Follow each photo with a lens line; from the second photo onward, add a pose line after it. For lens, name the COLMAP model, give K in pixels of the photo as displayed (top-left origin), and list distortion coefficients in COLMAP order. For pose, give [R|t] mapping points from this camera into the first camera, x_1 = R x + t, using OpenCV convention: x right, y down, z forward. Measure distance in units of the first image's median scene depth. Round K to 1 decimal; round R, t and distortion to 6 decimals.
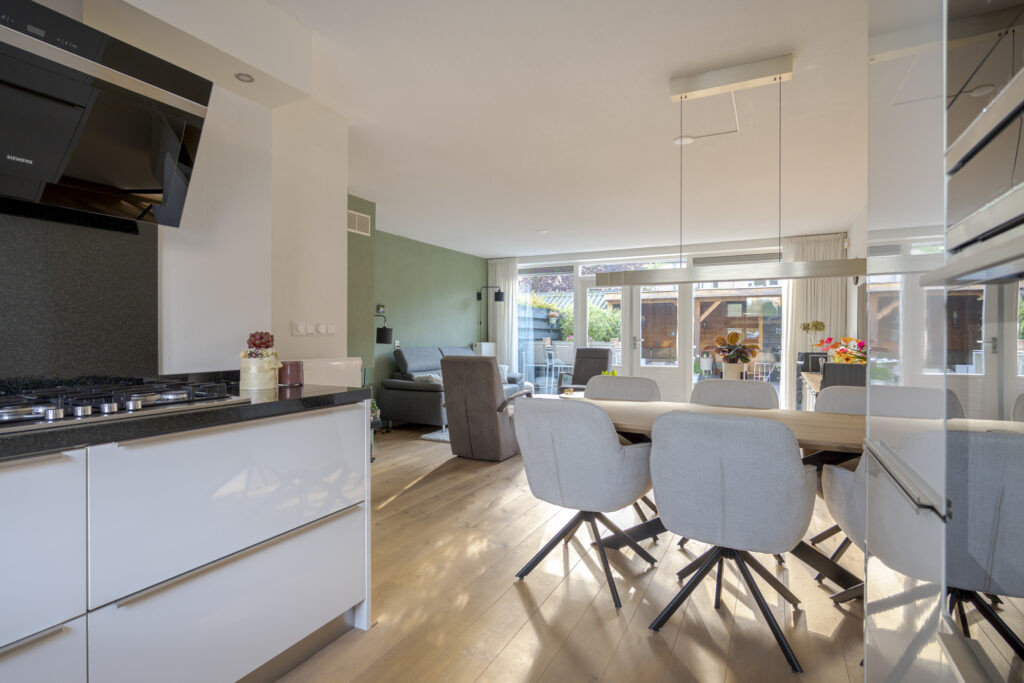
lens RADIAL K [[517.2, 0, 512.0], [0, 517.2, 341.5], [0, 0, 1]] dist [0.000901, 0.000064]
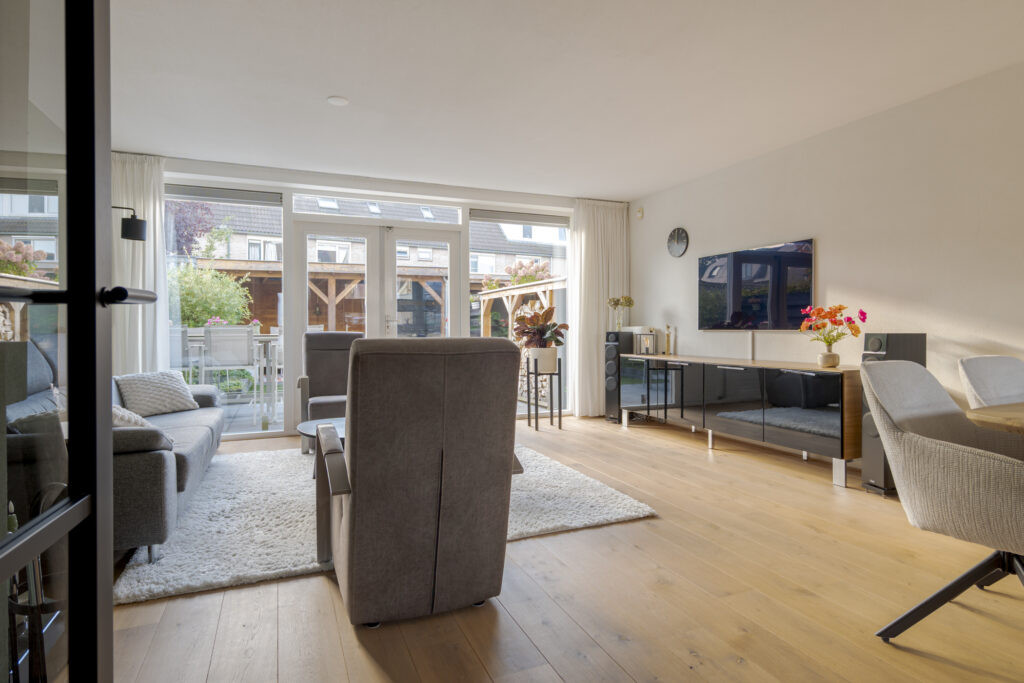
lens RADIAL K [[548.0, 0, 514.5], [0, 548.0, 325.2], [0, 0, 1]] dist [-0.001952, -0.000649]
pose [[0.643442, -0.001835, 0.765493, -0.179504], [0.014678, 0.999843, -0.009941, 0.012570], [-0.765354, 0.017632, 0.643368, 0.389827]]
